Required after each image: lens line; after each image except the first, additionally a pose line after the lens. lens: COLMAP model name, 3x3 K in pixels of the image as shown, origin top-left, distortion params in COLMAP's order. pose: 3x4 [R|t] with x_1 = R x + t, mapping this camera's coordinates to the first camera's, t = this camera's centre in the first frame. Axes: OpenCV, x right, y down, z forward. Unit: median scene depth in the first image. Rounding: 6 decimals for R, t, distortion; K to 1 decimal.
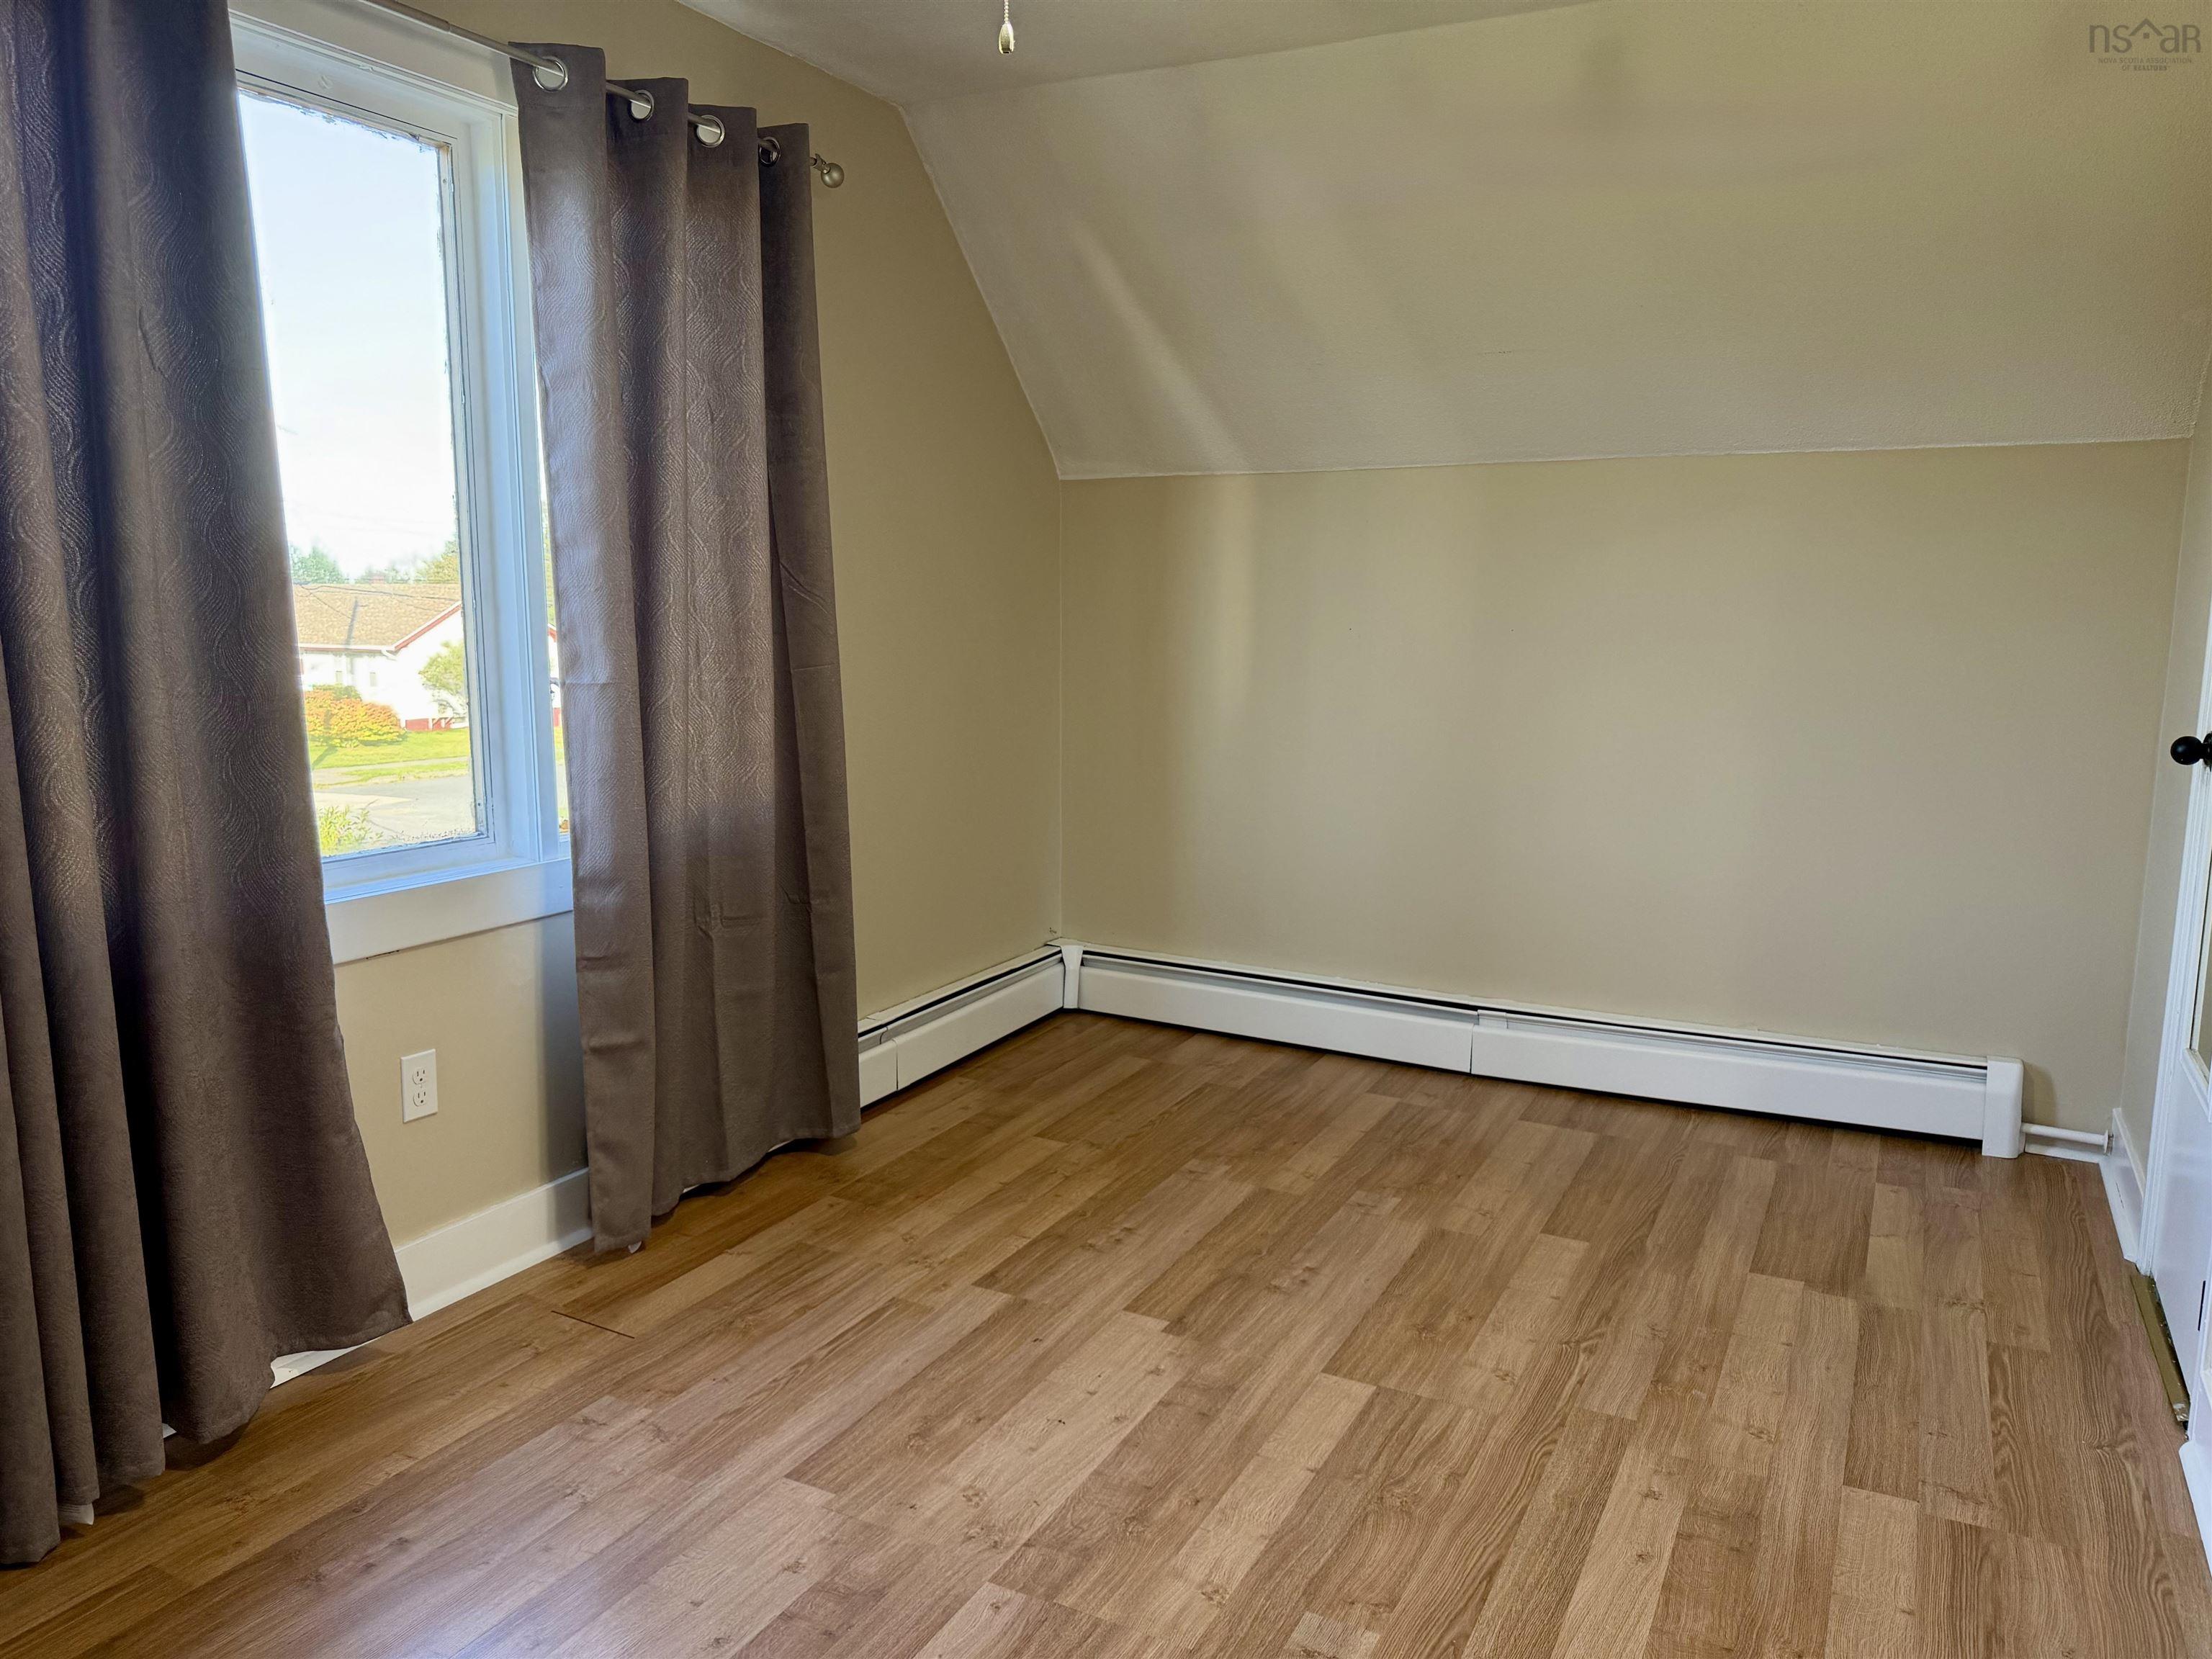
lens RADIAL K [[1556.1, 0, 1098.2], [0, 1556.1, 825.9], [0, 0, 1]] dist [0.025306, -0.029766]
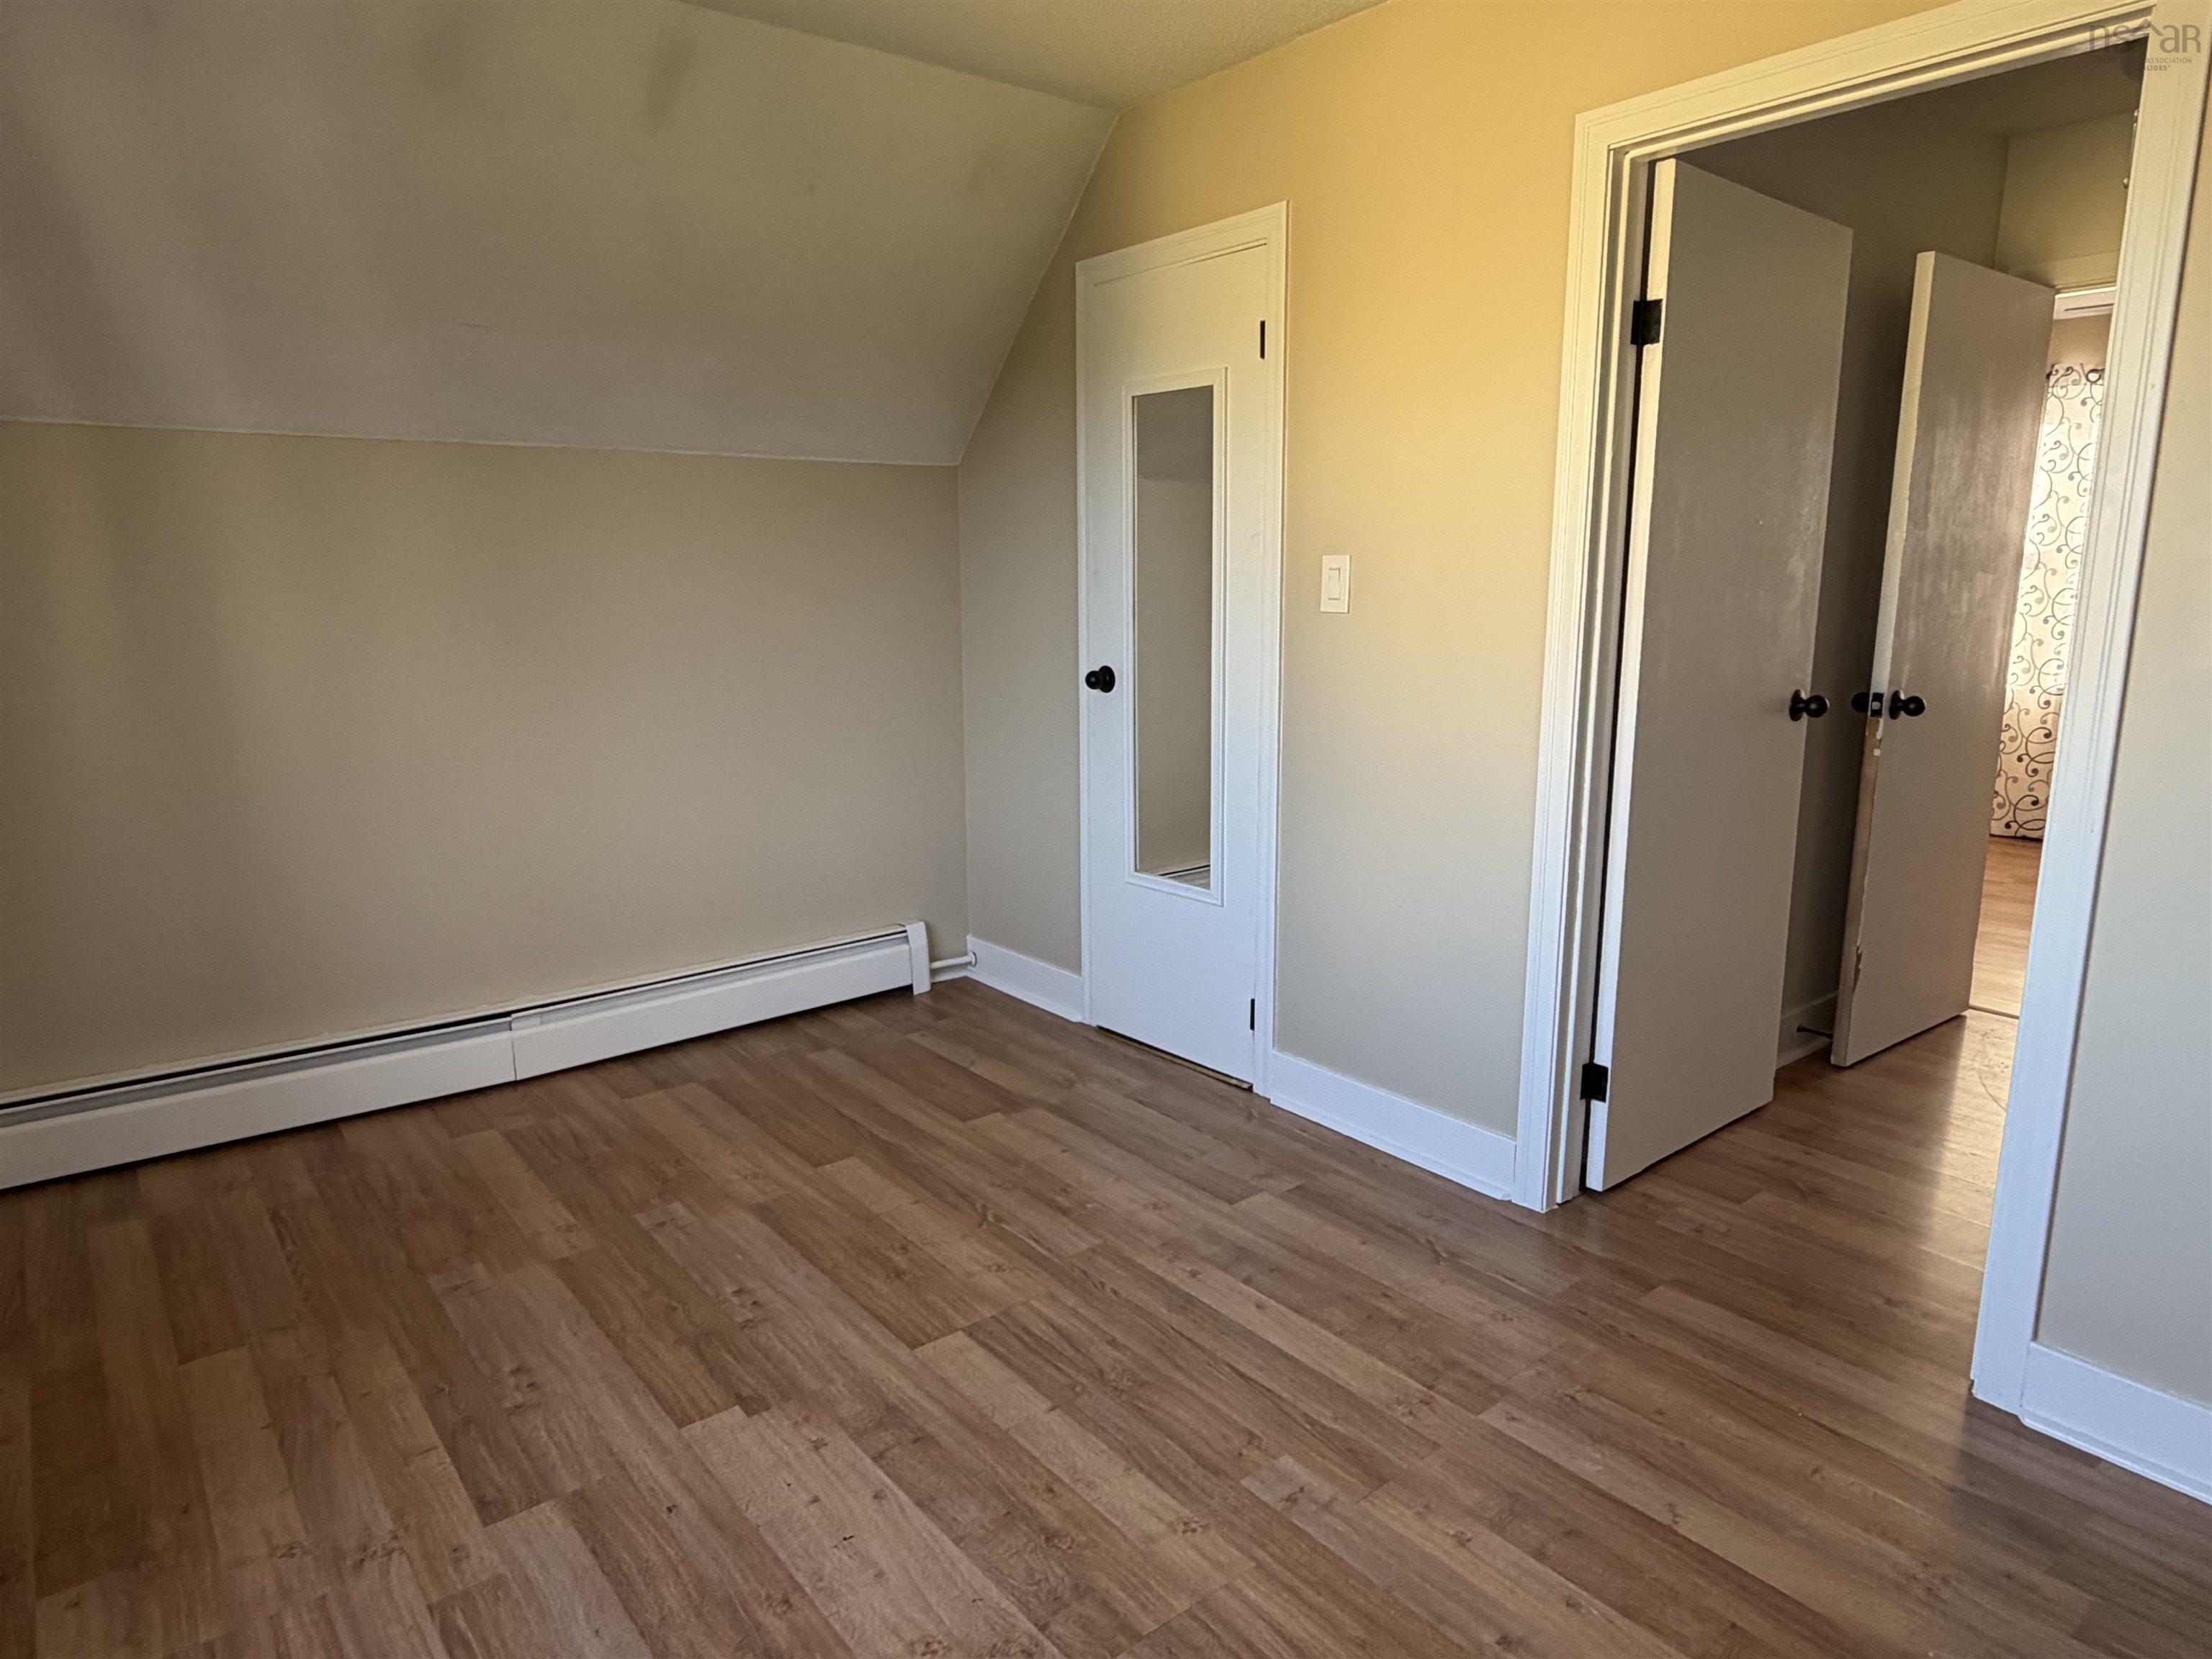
lens RADIAL K [[1352.9, 0, 1103.5], [0, 1352.9, 837.4], [0, 0, 1]] dist [-0.000455, 0.004190]
pose [[0.399402, -0.188807, 0.897123, -0.472137], [0.143141, 0.979405, 0.142397, -0.079091], [-0.905532, 0.071541, 0.418203, 0.422566]]
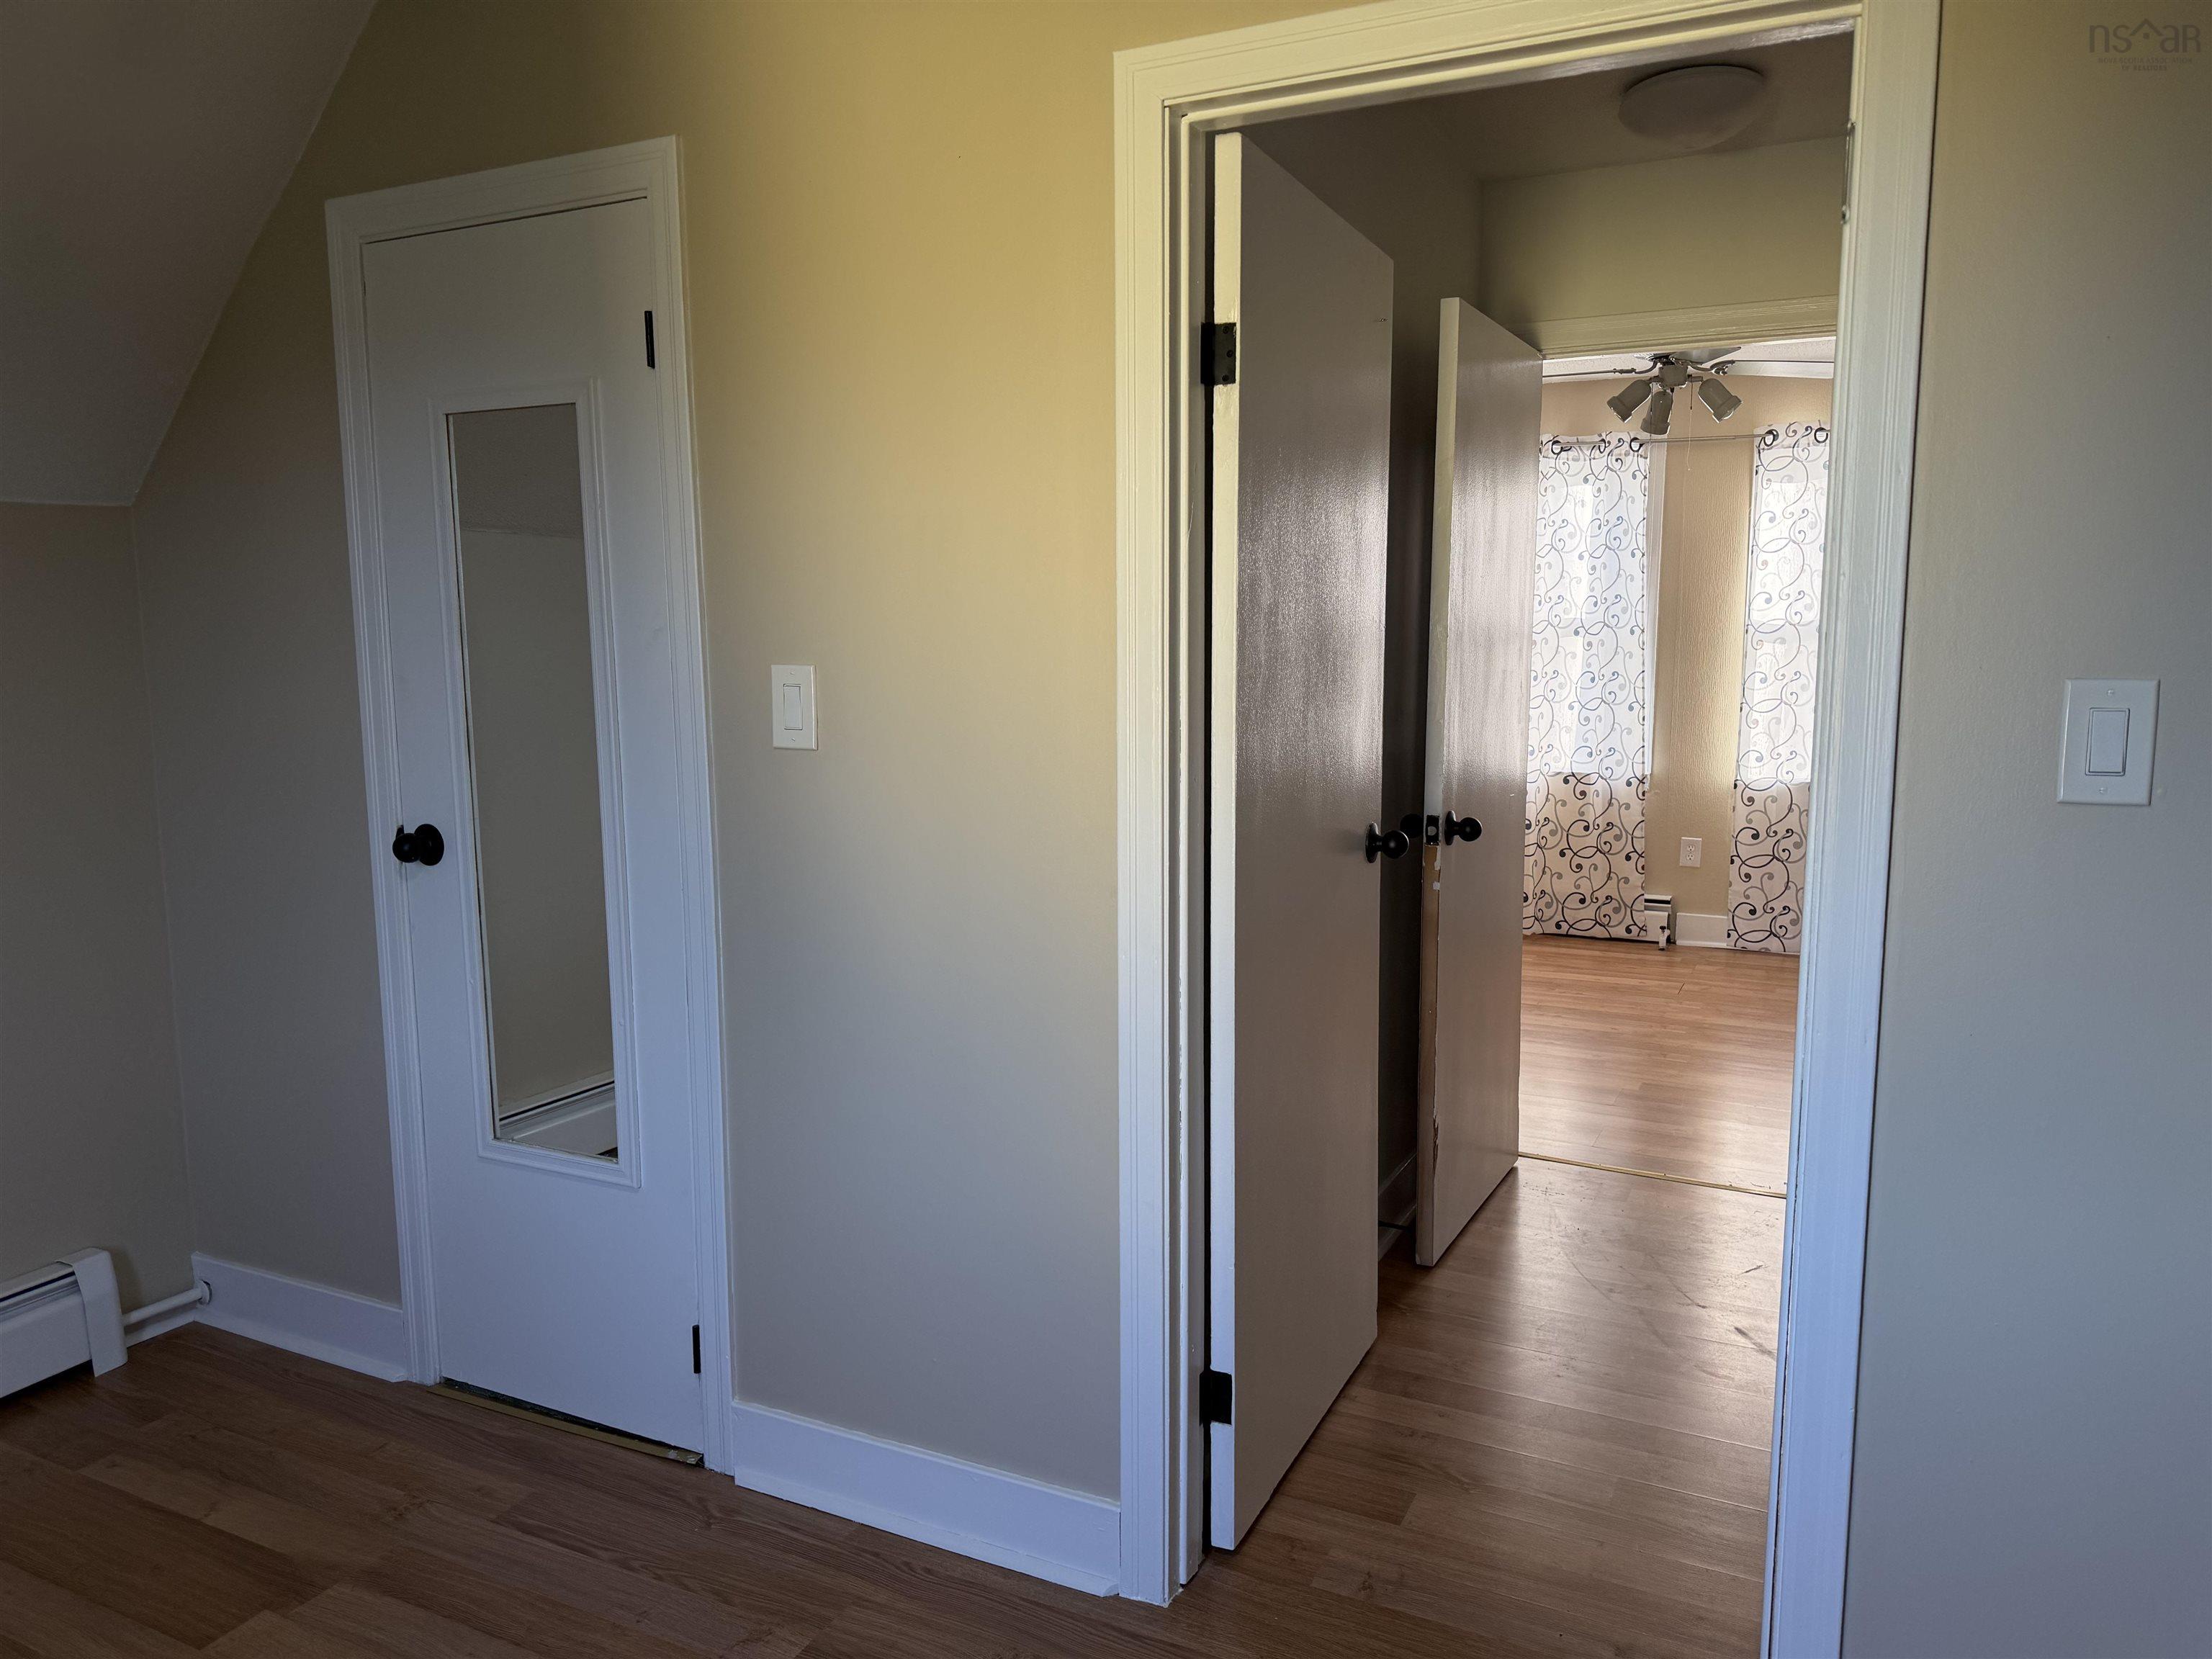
lens RADIAL K [[1556.1, 0, 1117.5], [0, 1556.1, 844.9], [0, 0, 1]] dist [0.025306, -0.029766]
pose [[-0.026027, -0.146642, 0.988847, -0.249095], [0.150362, 0.977354, 0.148895, -0.118789], [-0.988288, 0.152560, -0.003388, 0.525764]]
